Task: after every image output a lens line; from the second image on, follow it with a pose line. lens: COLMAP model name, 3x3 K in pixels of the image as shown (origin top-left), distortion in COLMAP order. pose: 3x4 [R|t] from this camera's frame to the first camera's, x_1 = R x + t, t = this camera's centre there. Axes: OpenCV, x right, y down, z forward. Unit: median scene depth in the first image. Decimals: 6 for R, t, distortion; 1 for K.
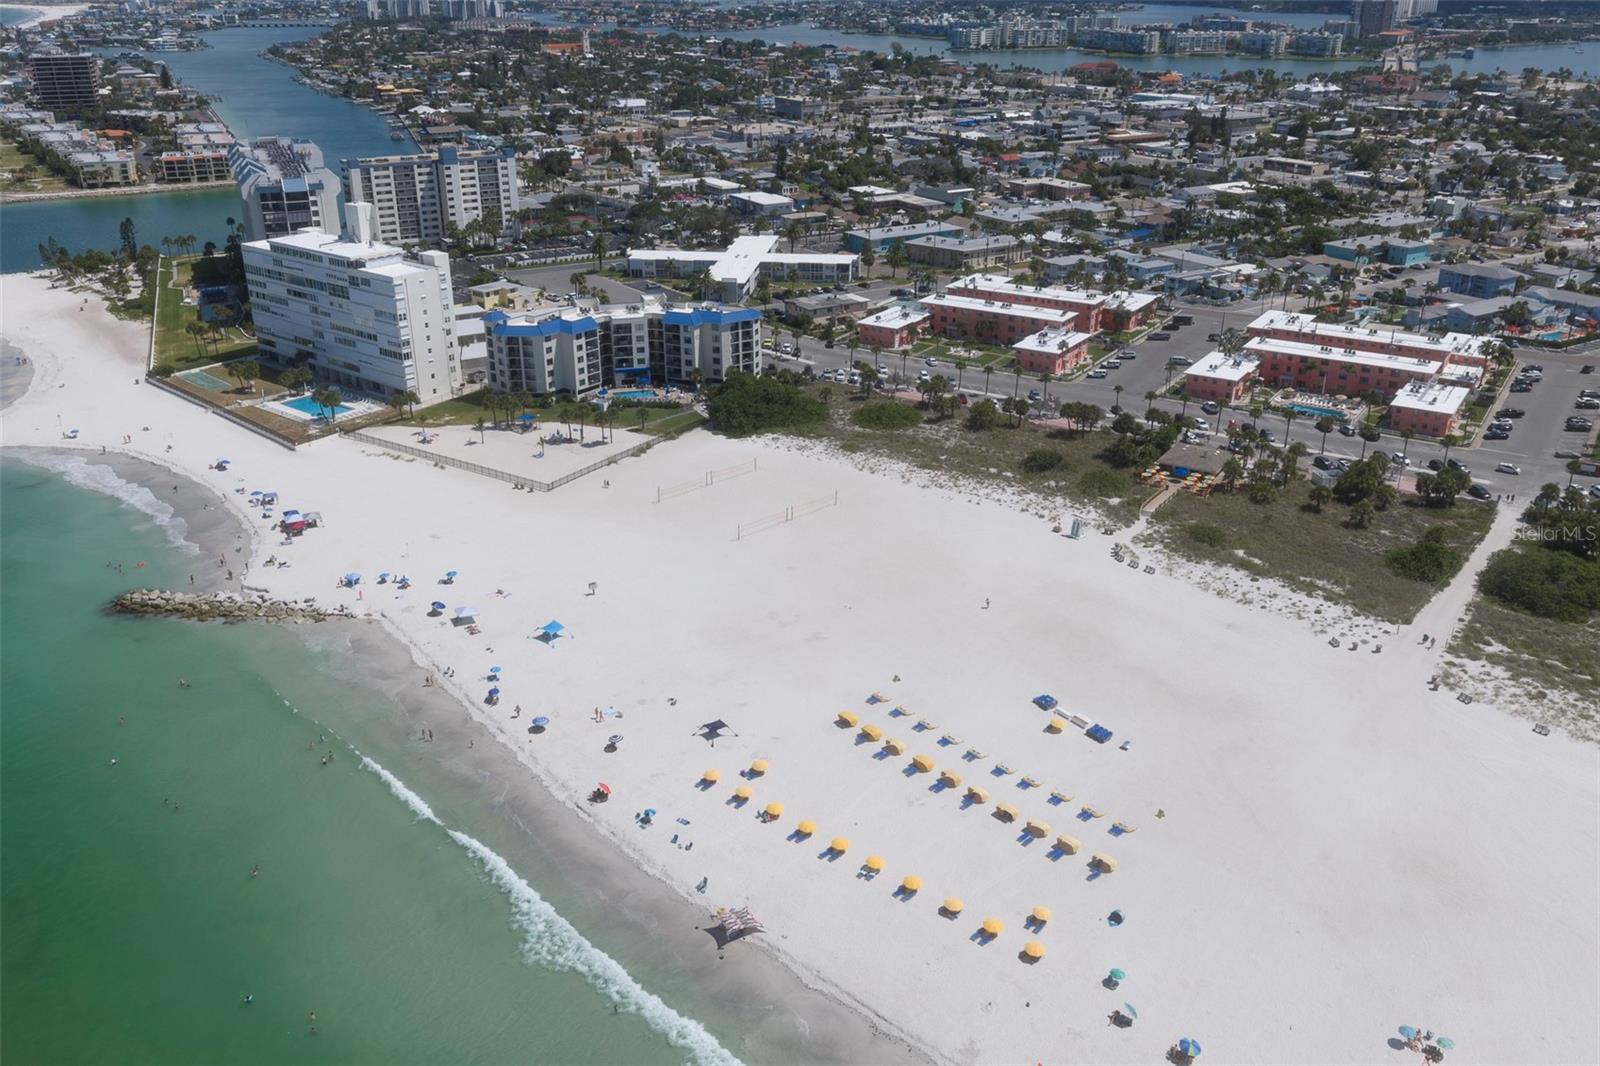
lens RADIAL K [[1318.7, 0, 800.0], [0, 1318.7, 533.0], [0, 0, 1]] dist [0.019835, -0.046008]
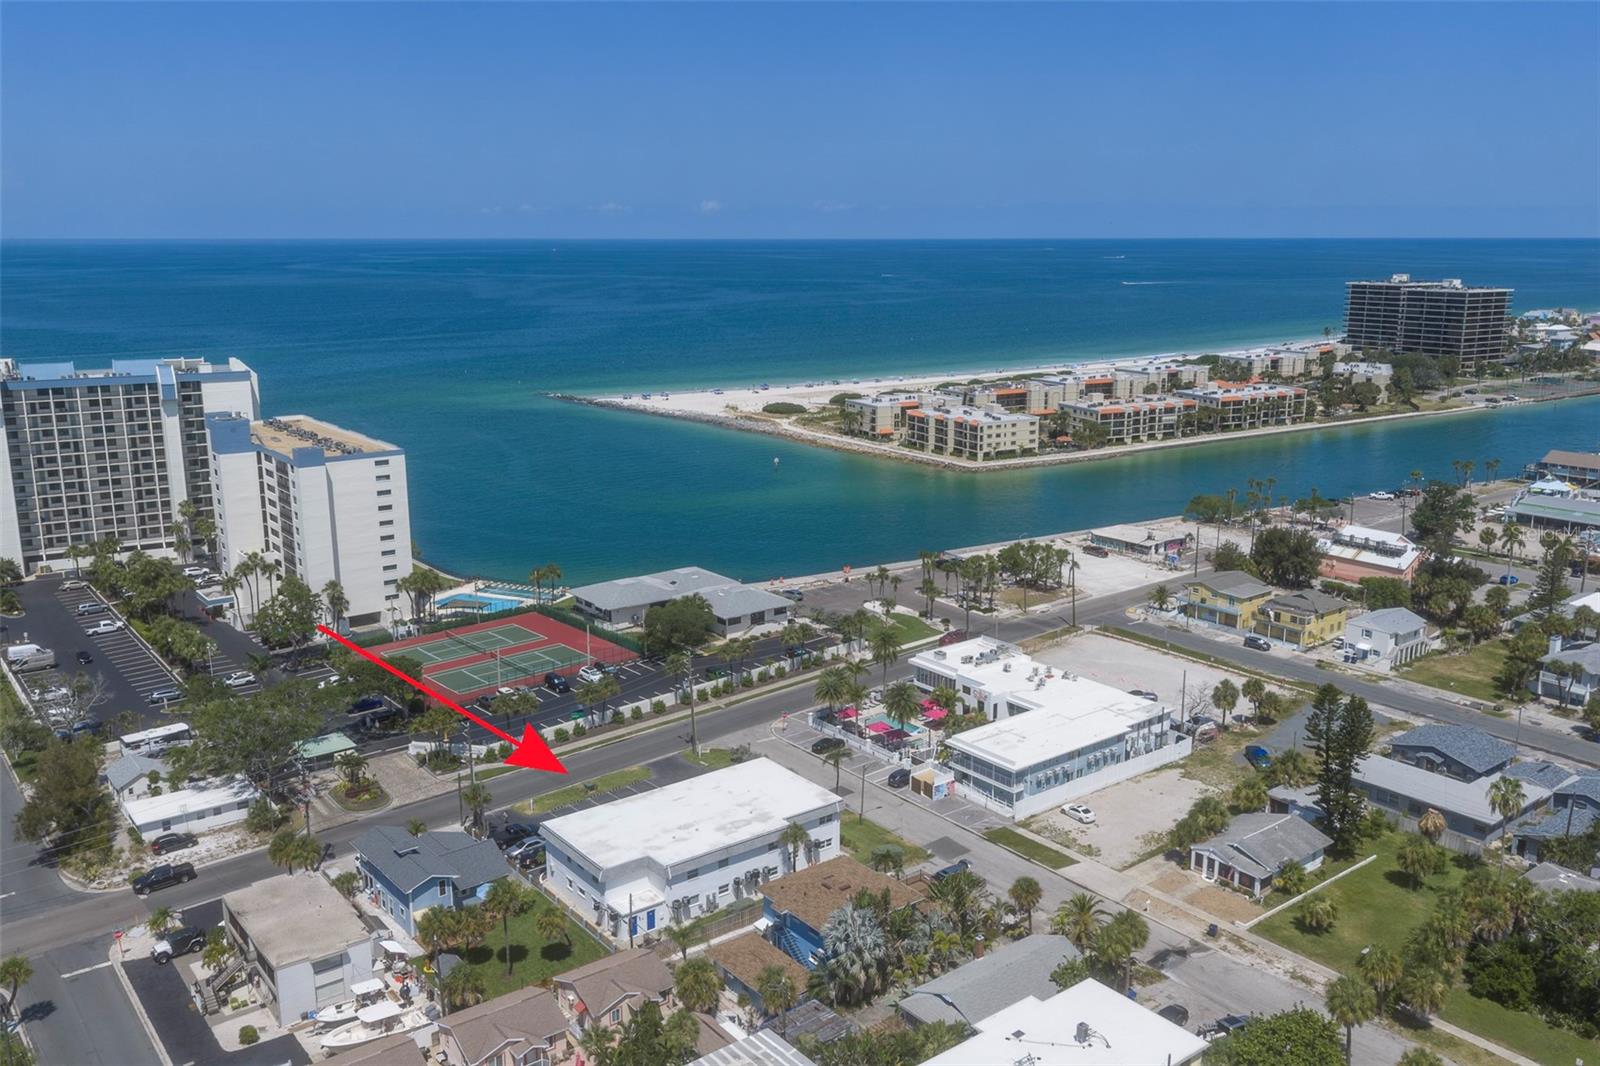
lens RADIAL K [[1318.7, 0, 800.0], [0, 1318.7, 533.0], [0, 0, 1]] dist [0.019835, -0.046008]
pose [[0.127050, 0.221235, -0.966909, 0.550524], [-0.395956, 0.905083, 0.155061, -0.878443], [0.909438, 0.363153, 0.202590, 2.348111]]
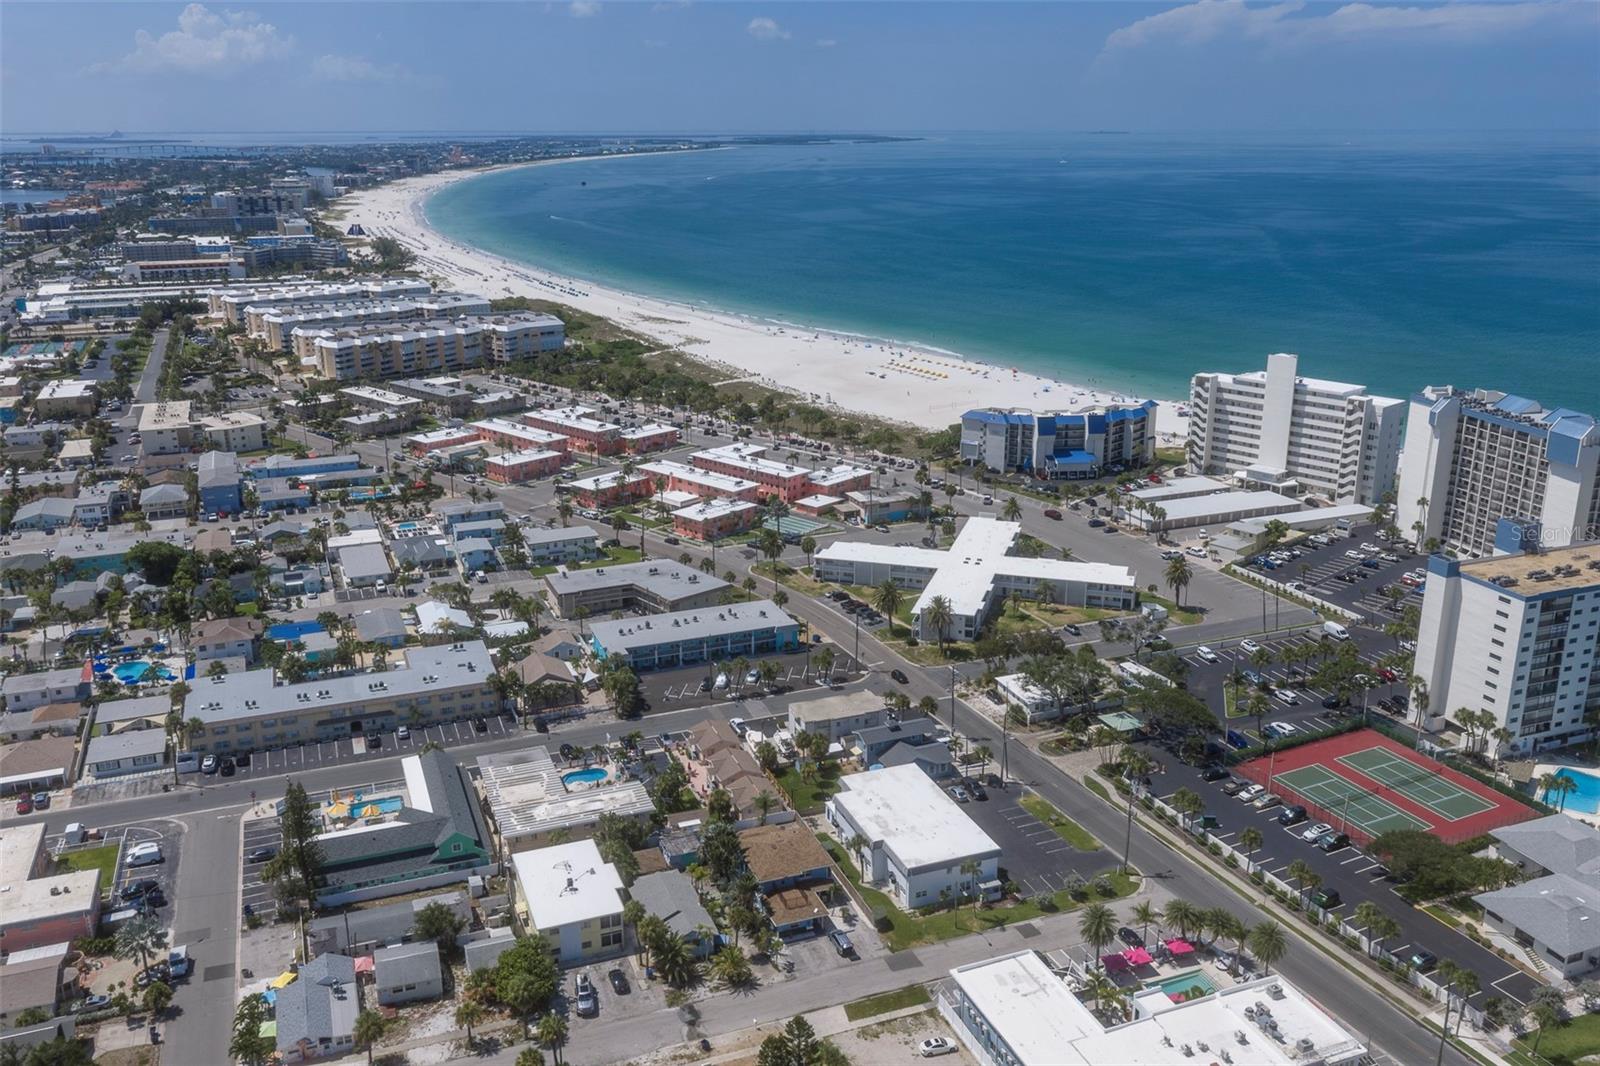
lens RADIAL K [[1318.7, 0, 800.0], [0, 1318.7, 533.0], [0, 0, 1]] dist [0.019835, -0.046008]
pose [[-0.985237, -0.045008, 0.165171, -0.136838], [0.072838, 0.762926, 0.642370, -1.389750], [-0.154925, 0.644918, -0.748385, 3.075477]]
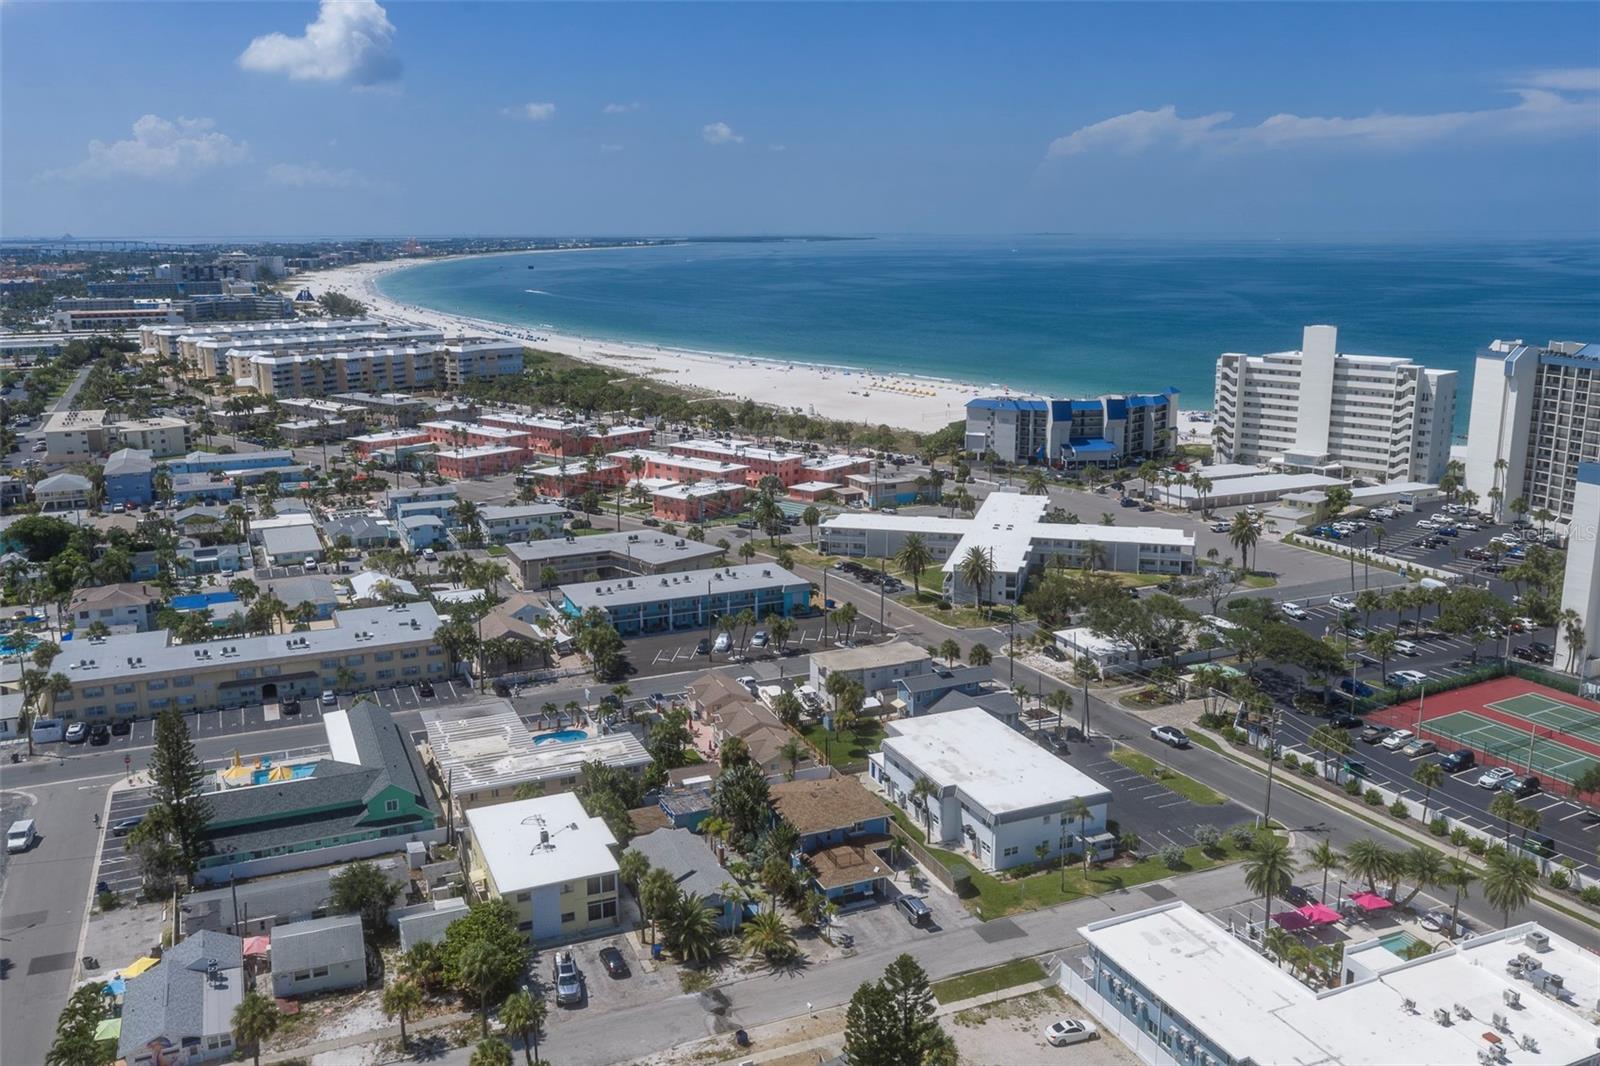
lens RADIAL K [[1320.2, 0, 800.0], [0, 1320.2, 533.0], [0, 0, 1]] dist [0.007838, -0.010853]
pose [[-0.990661, -0.022471, 0.134486, -0.062503], [0.061208, 0.808072, 0.585896, -1.160655], [-0.121839, 0.588656, -0.799149, 3.009792]]
